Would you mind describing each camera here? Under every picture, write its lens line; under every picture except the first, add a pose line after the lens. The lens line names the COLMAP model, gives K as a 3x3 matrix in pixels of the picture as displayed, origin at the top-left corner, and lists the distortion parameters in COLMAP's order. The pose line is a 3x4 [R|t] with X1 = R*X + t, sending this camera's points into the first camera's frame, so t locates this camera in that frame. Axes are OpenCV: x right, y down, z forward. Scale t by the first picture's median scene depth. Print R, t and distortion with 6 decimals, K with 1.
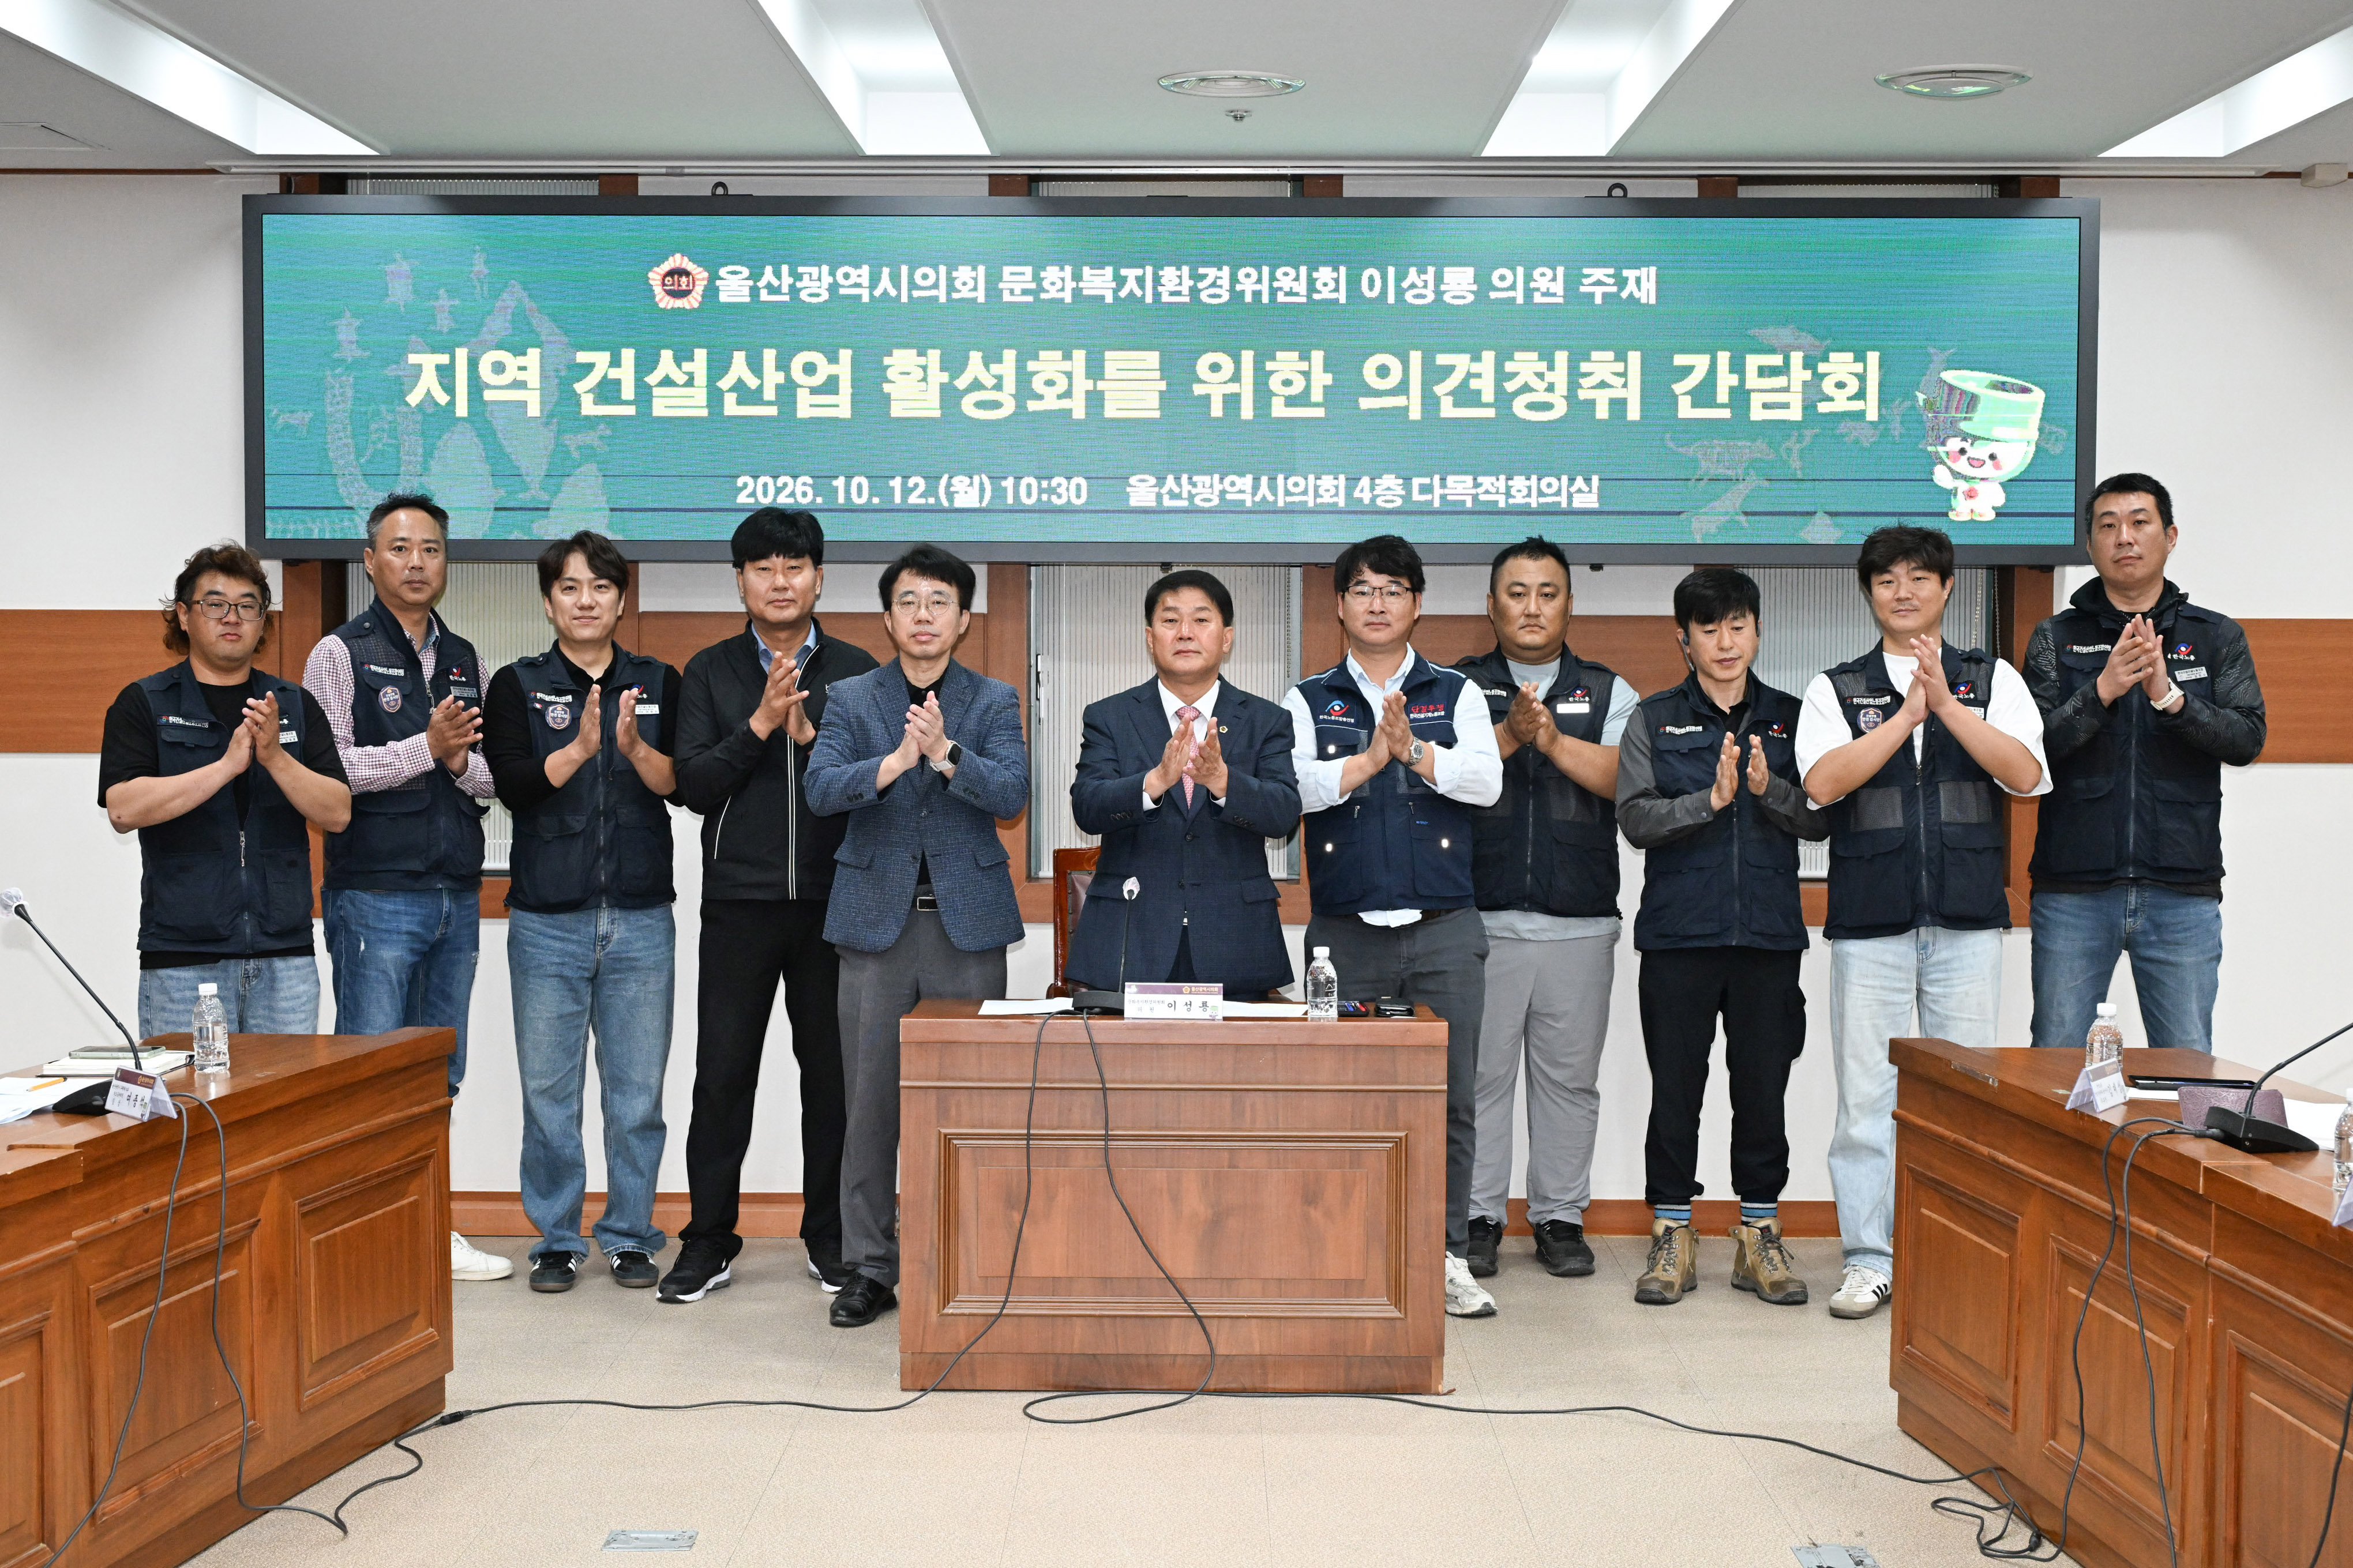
lens RADIAL K [[3458.0, 0, 1147.5], [0, 3458.0, 788.9], [0, 0, 1]] dist [0.005560, -0.039272]
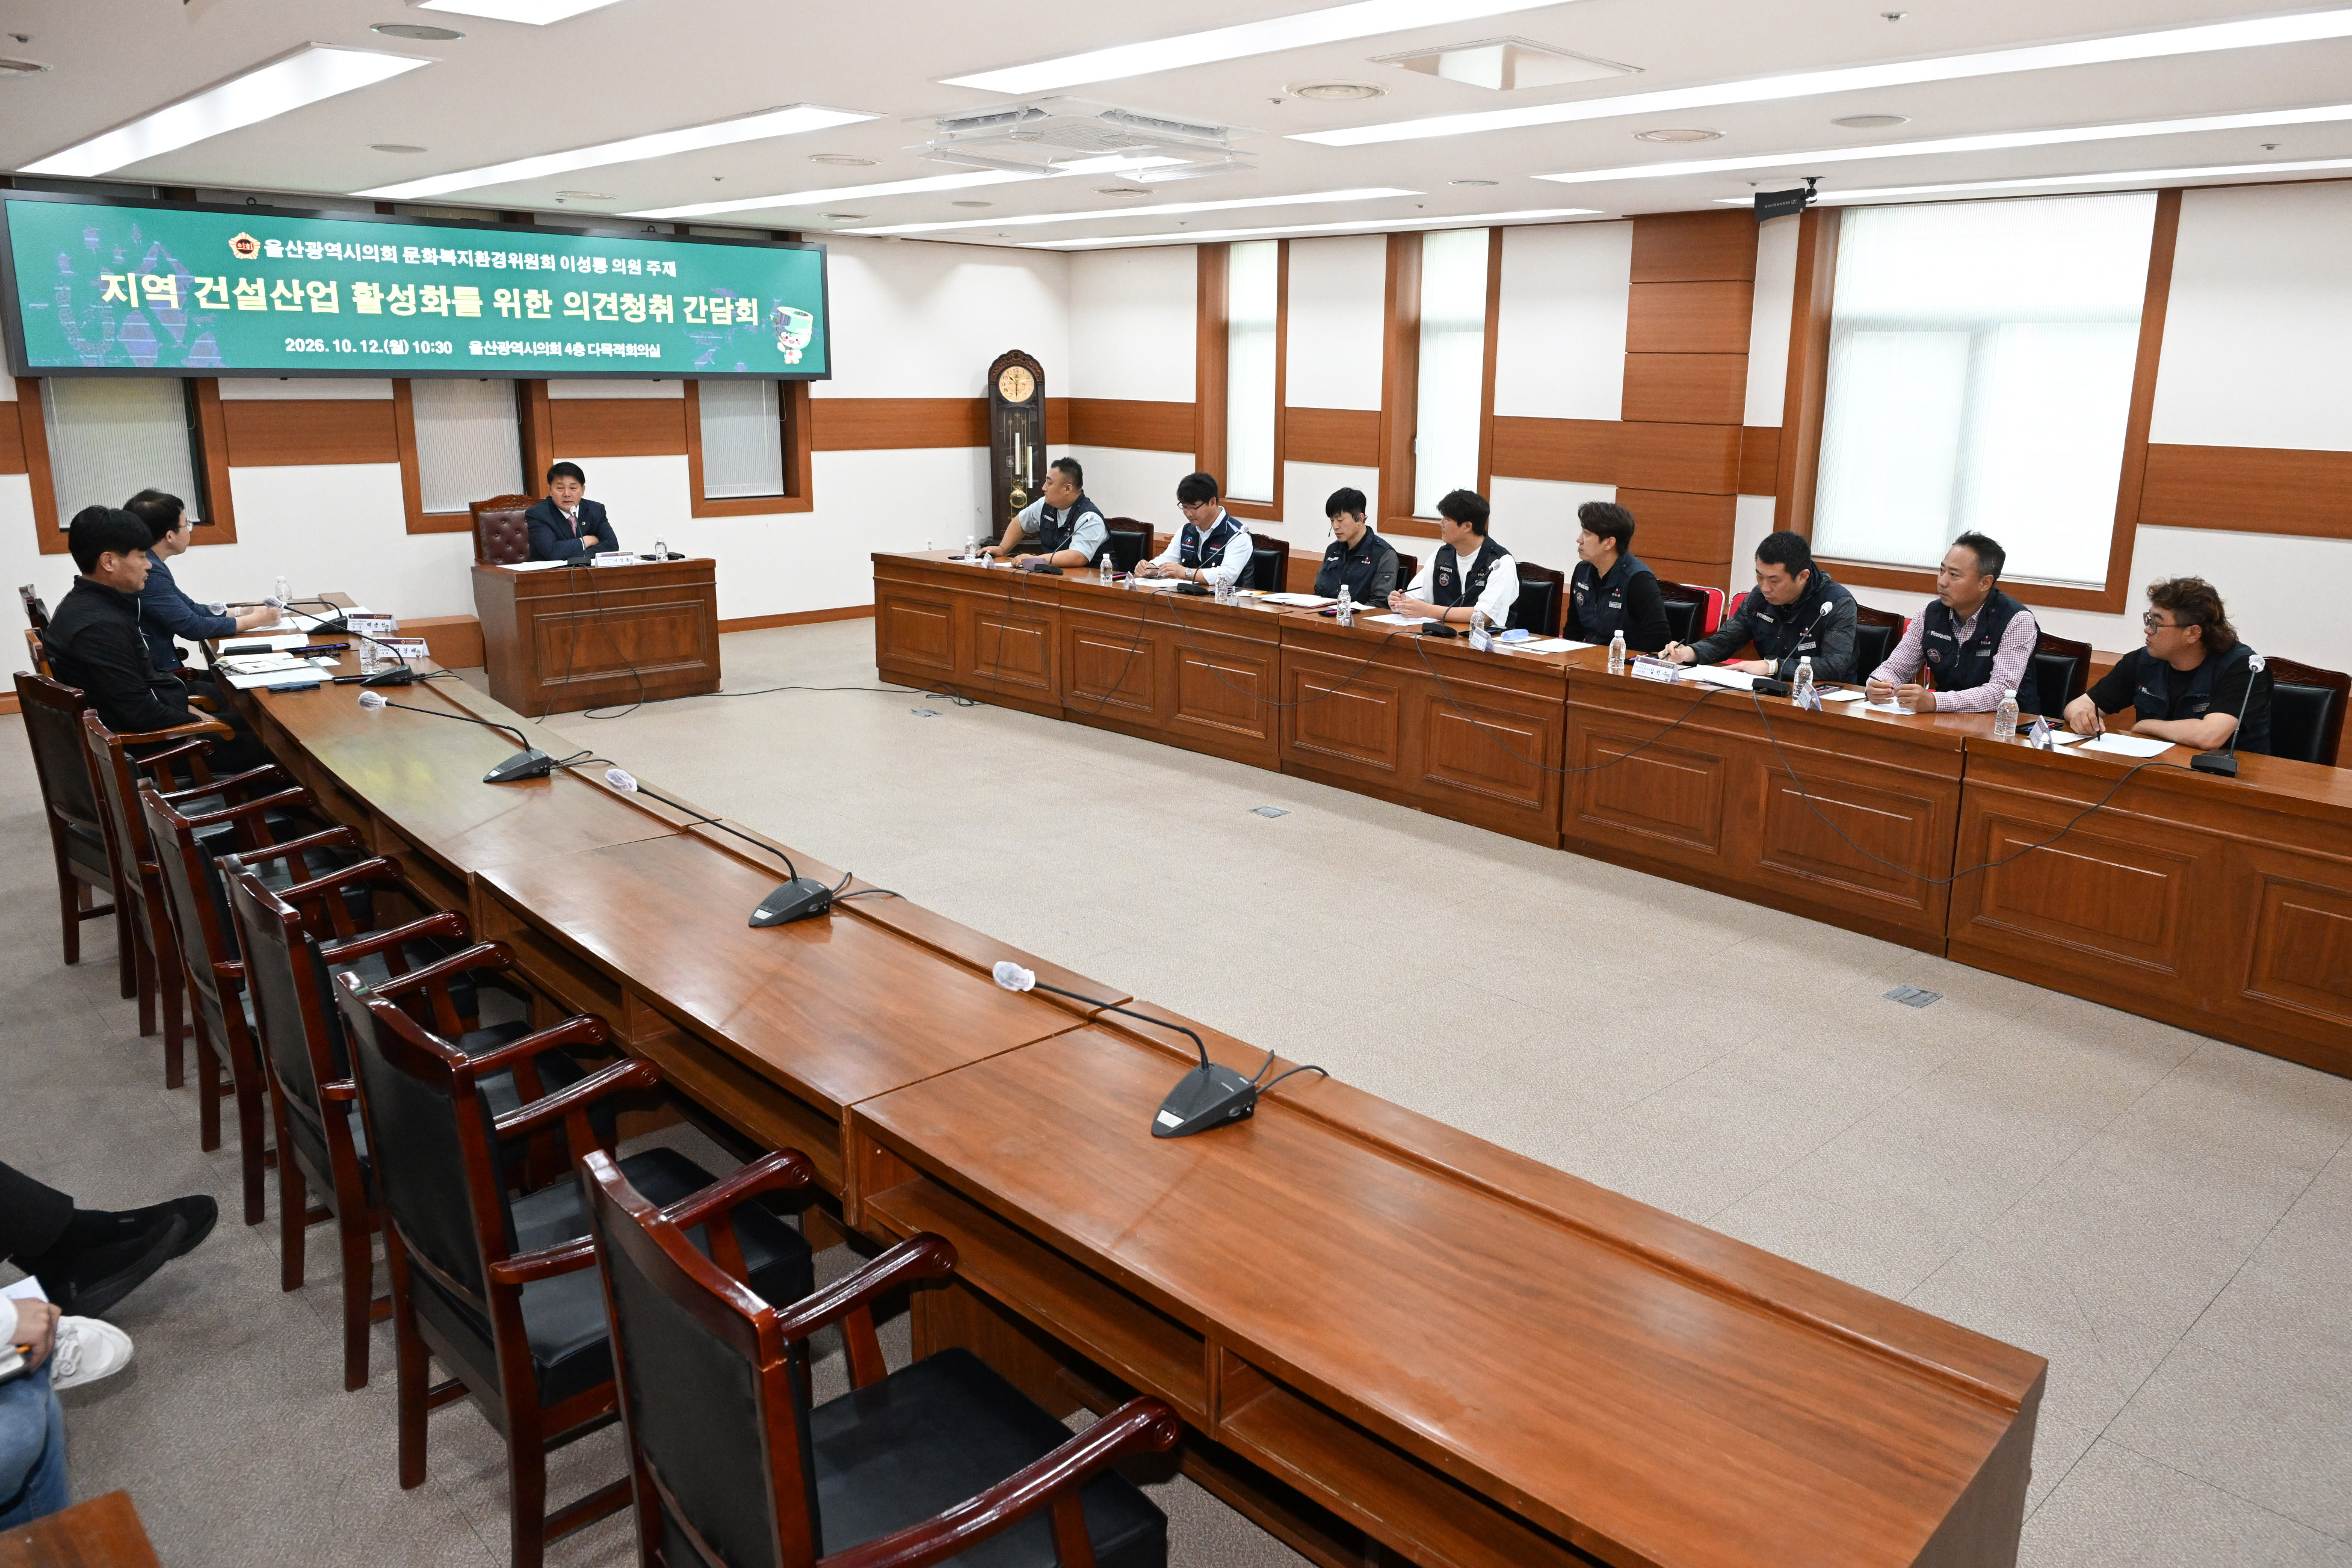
lens RADIAL K [[1642.3, 0, 1252.0], [0, 1642.3, 737.2], [0, 0, 1]] dist [0.002967, -0.008030]
pose [[0.705438, -0.150049, 0.692707, -0.449425], [0.016416, 0.980531, 0.195678, -0.035886], [-0.708582, -0.126667, 0.694167, -0.199125]]
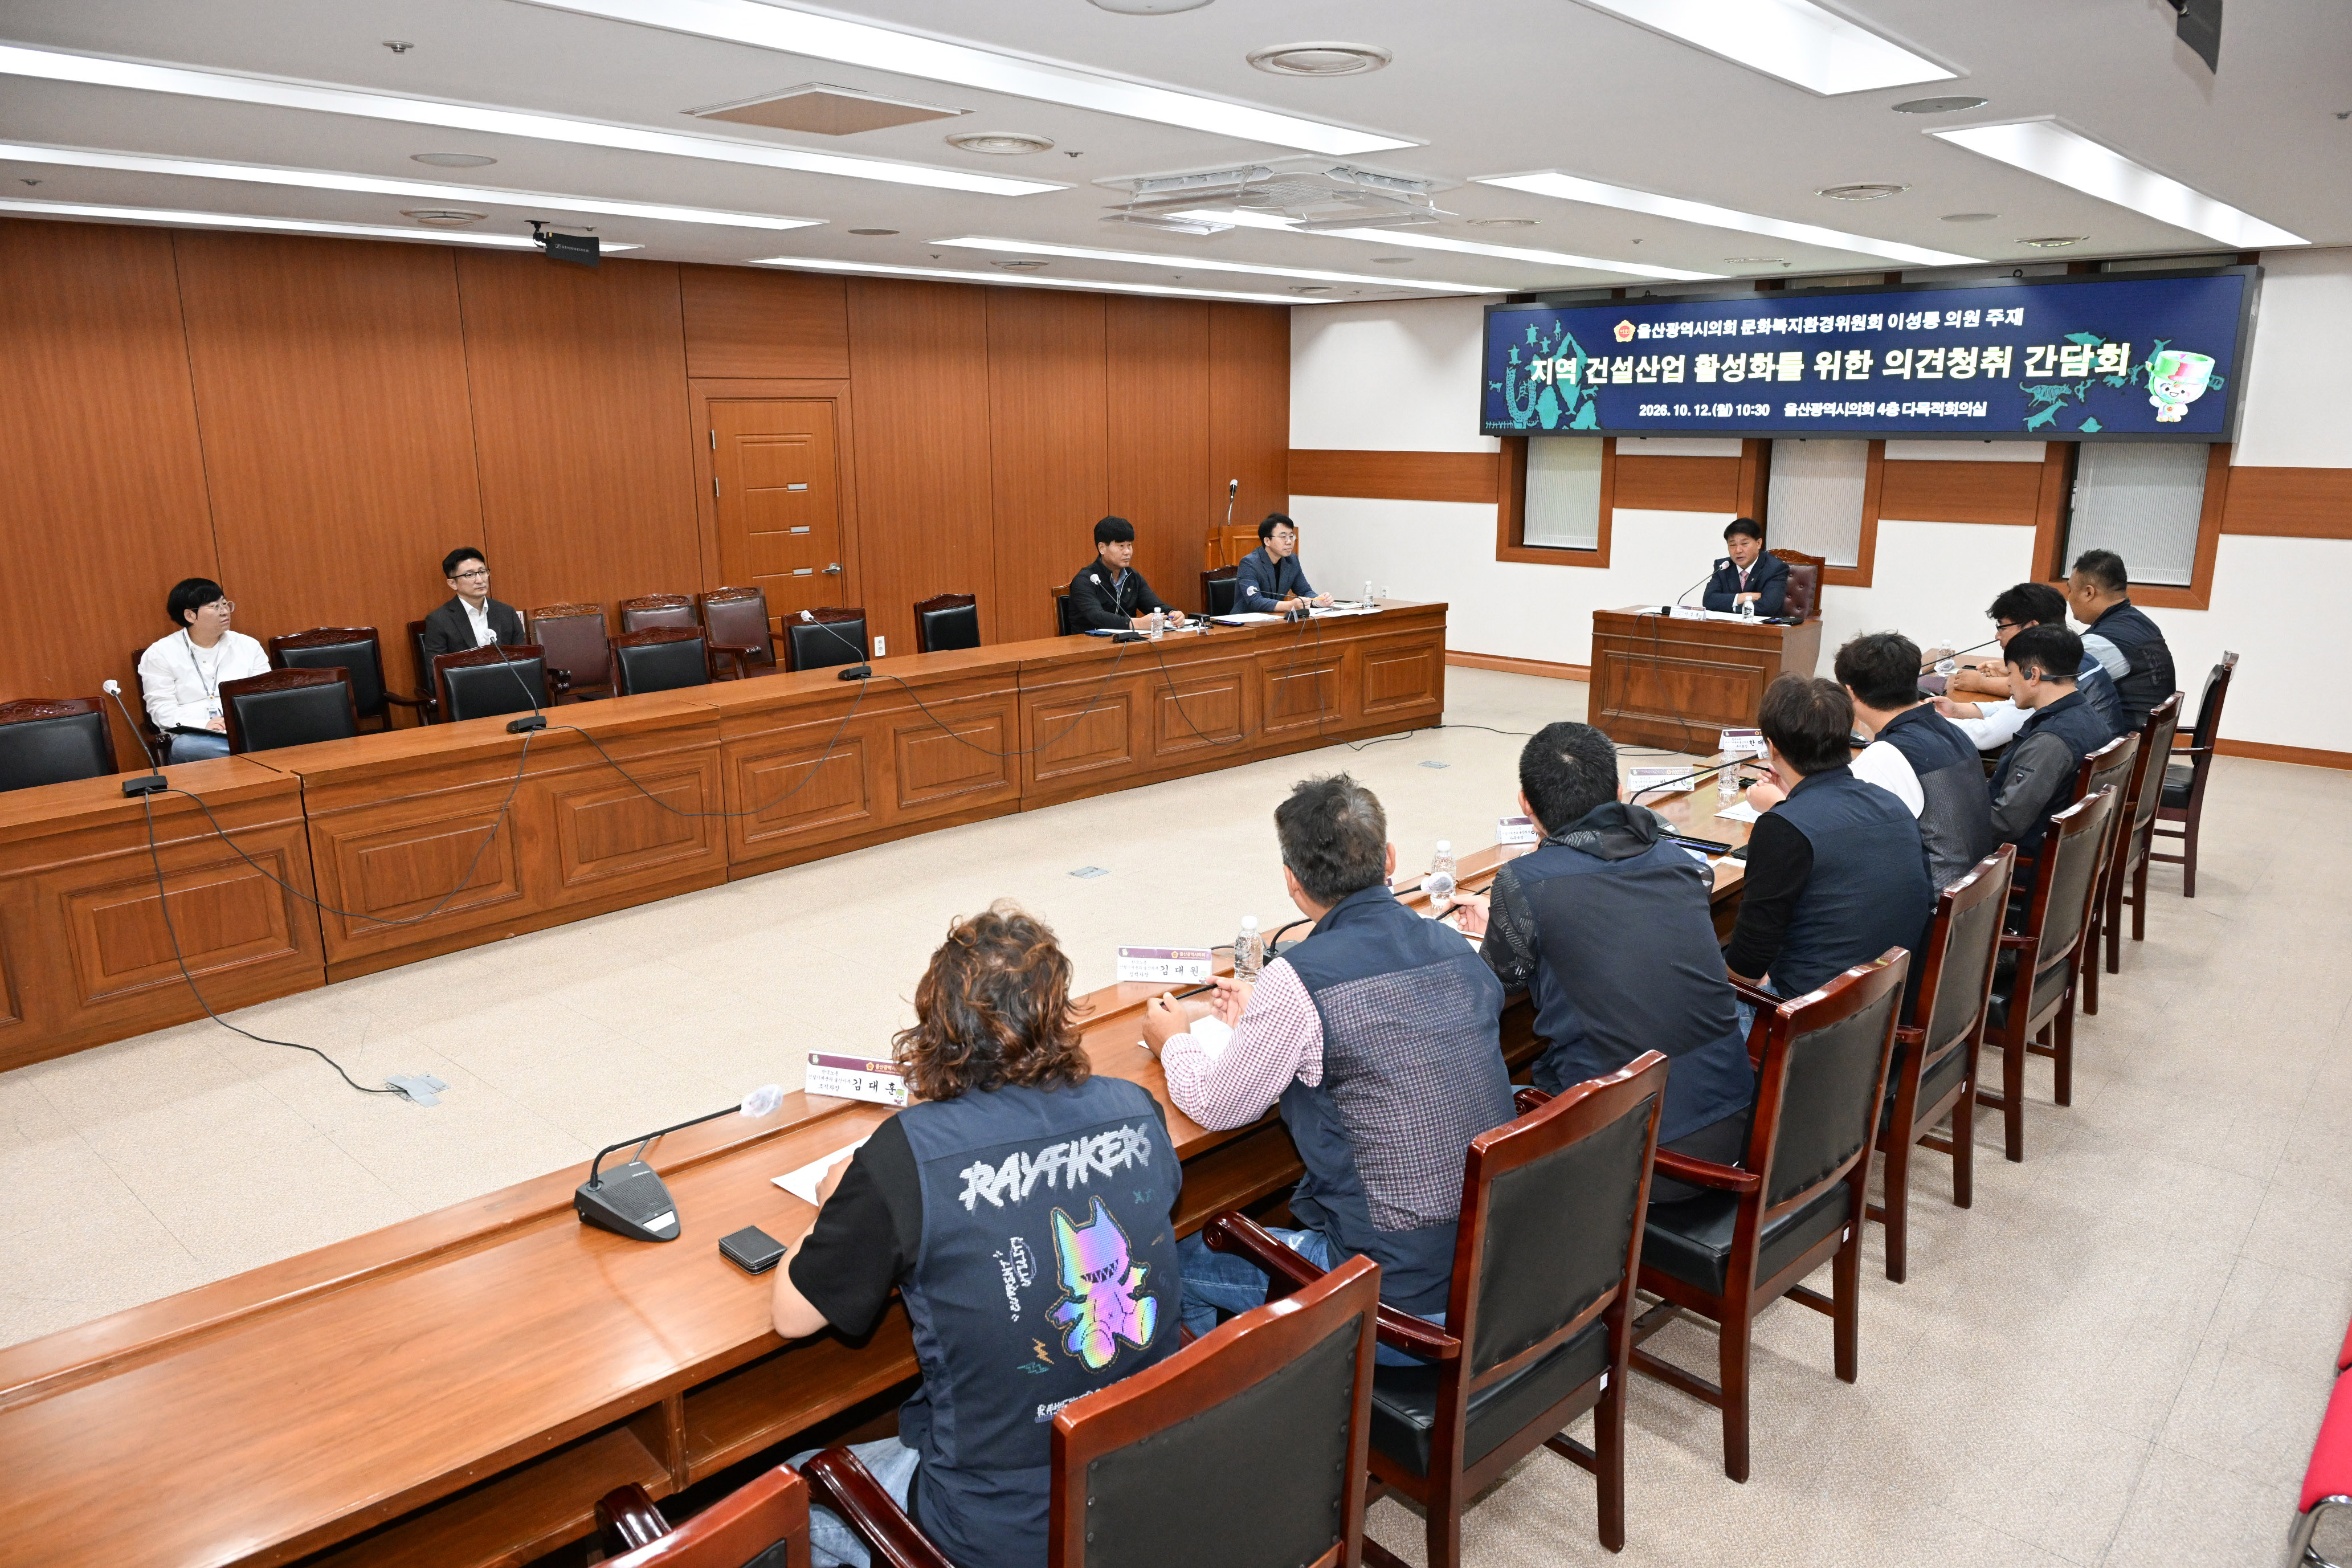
lens RADIAL K [[1553.0, 0, 1176.0], [0, 1553.0, 784.0], [0, 0, 1]] dist [-0.004589, 0.001718]
pose [[0.753492, 0.147099, -0.640790, 0.427255], [-0.018451, 0.978996, 0.203041, -0.040473], [0.657199, -0.141166, 0.740380, -0.172998]]
